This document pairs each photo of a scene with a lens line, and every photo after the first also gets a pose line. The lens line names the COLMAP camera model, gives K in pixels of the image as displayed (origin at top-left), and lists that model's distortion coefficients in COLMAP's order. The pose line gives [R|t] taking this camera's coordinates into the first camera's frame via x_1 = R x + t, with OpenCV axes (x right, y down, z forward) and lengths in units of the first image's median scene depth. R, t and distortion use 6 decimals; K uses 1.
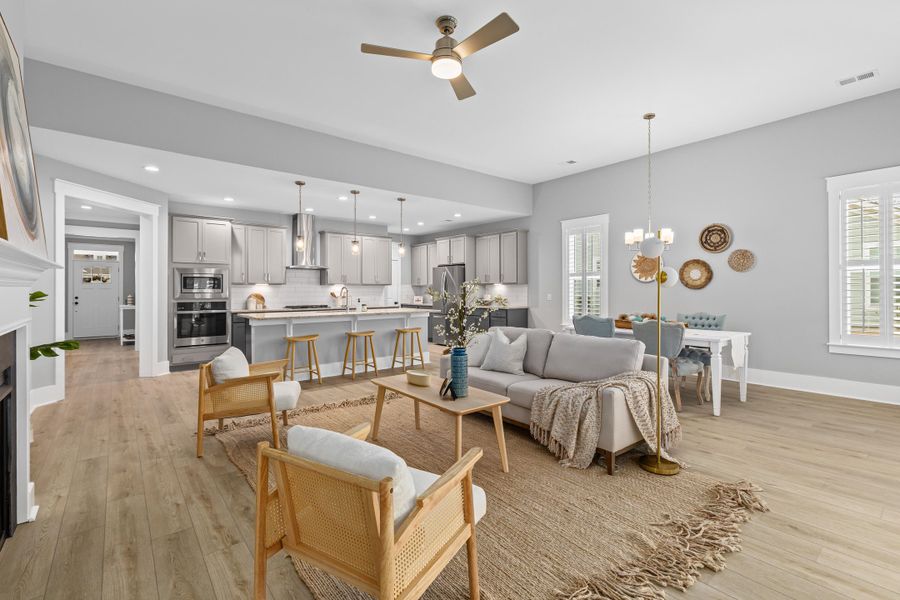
lens RADIAL K [[407.3, 0, 449.5], [0, 407.3, 292.8], [0, 0, 1]] dist [0.005316, -0.000638]
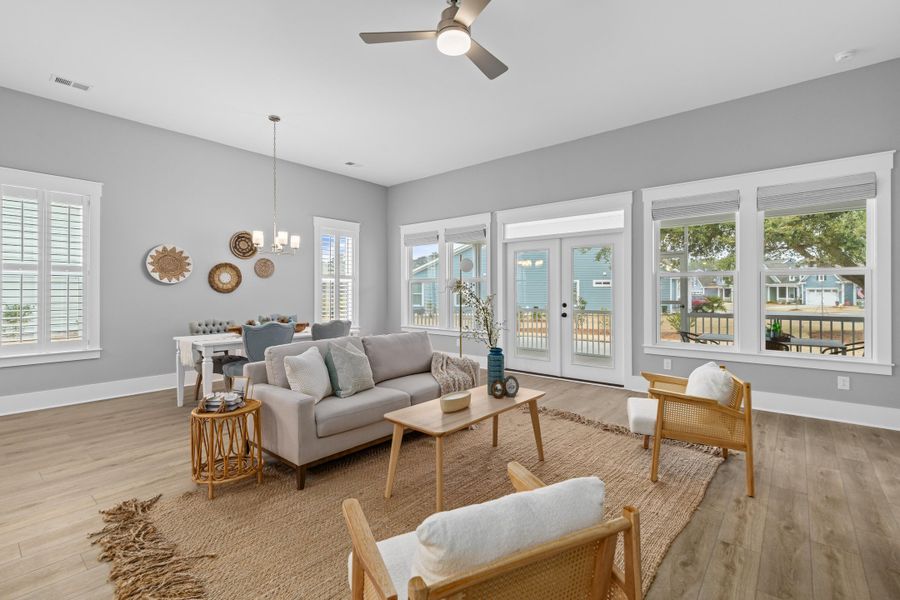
lens RADIAL K [[407.3, 0, 458.3], [0, 407.3, 292.5], [0, 0, 1]] dist [0.005316, -0.000638]
pose [[-0.194763, 0.005891, 0.980833, -0.606963], [0.008690, 0.999953, -0.004280, -0.000738], [-0.980812, 0.007689, -0.194805, 0.804891]]
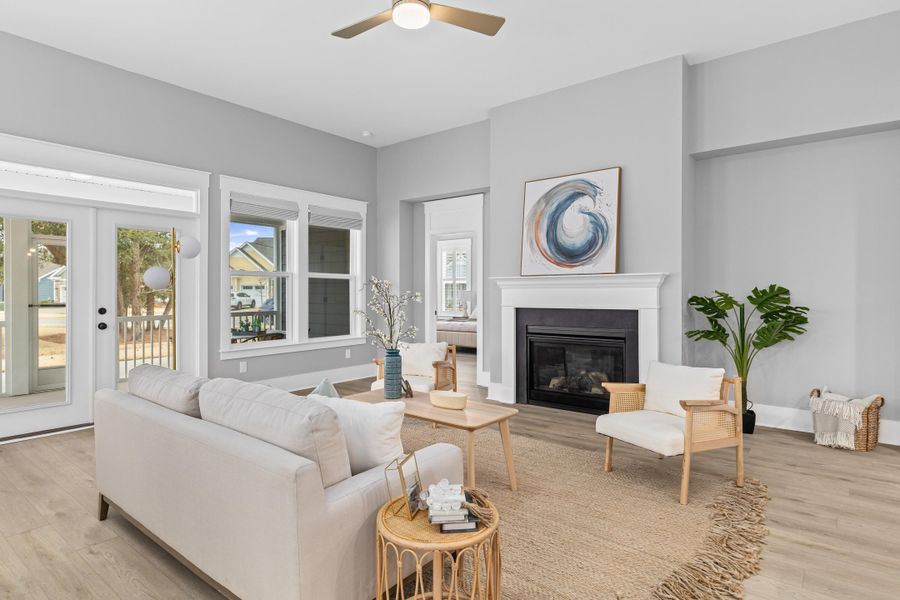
lens RADIAL K [[488.7, 0, 453.0], [0, 488.7, 293.4], [0, 0, 1]] dist [-0.003876, -0.000419]
pose [[-0.975742, 0.008098, -0.218774, 0.087456], [0.005377, 0.999901, 0.013030, -0.009108], [0.218858, 0.011538, -0.975688, 1.358442]]
